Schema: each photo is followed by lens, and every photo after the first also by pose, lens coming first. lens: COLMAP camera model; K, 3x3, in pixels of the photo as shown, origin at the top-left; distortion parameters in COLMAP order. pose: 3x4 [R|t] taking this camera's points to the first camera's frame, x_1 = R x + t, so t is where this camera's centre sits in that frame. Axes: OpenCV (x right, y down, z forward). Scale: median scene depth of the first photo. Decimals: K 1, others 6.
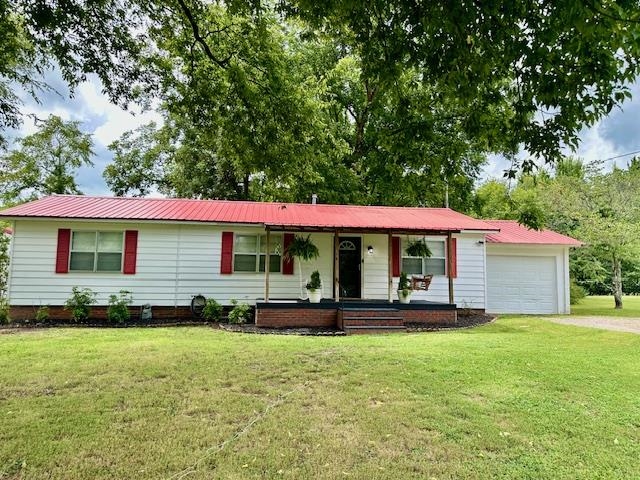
lens RADIAL K [[459.0, 0, 317.7], [0, 459.0, 237.6], [0, 0, 1]] dist [0.047640, -0.055086]
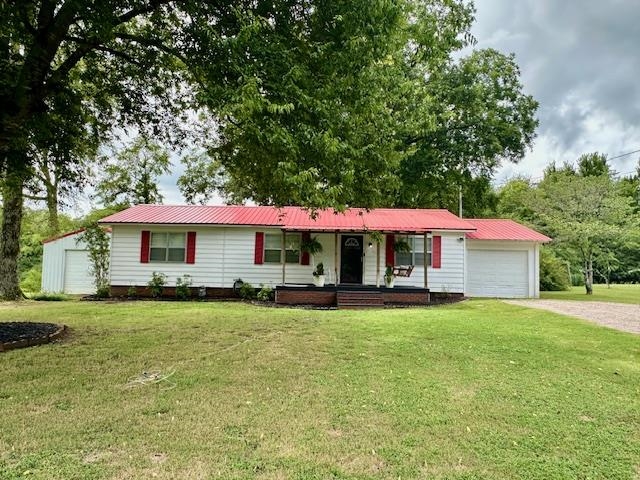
lens RADIAL K [[414.2, 0, 310.3], [0, 414.2, 237.0], [0, 0, 1]] dist [-0.000730, 0.000858]
pose [[0.991075, -0.003057, -0.133267, 0.109847], [0.005509, 0.999822, 0.018041, -0.020606], [0.133188, -0.018615, 0.990916, -0.170935]]
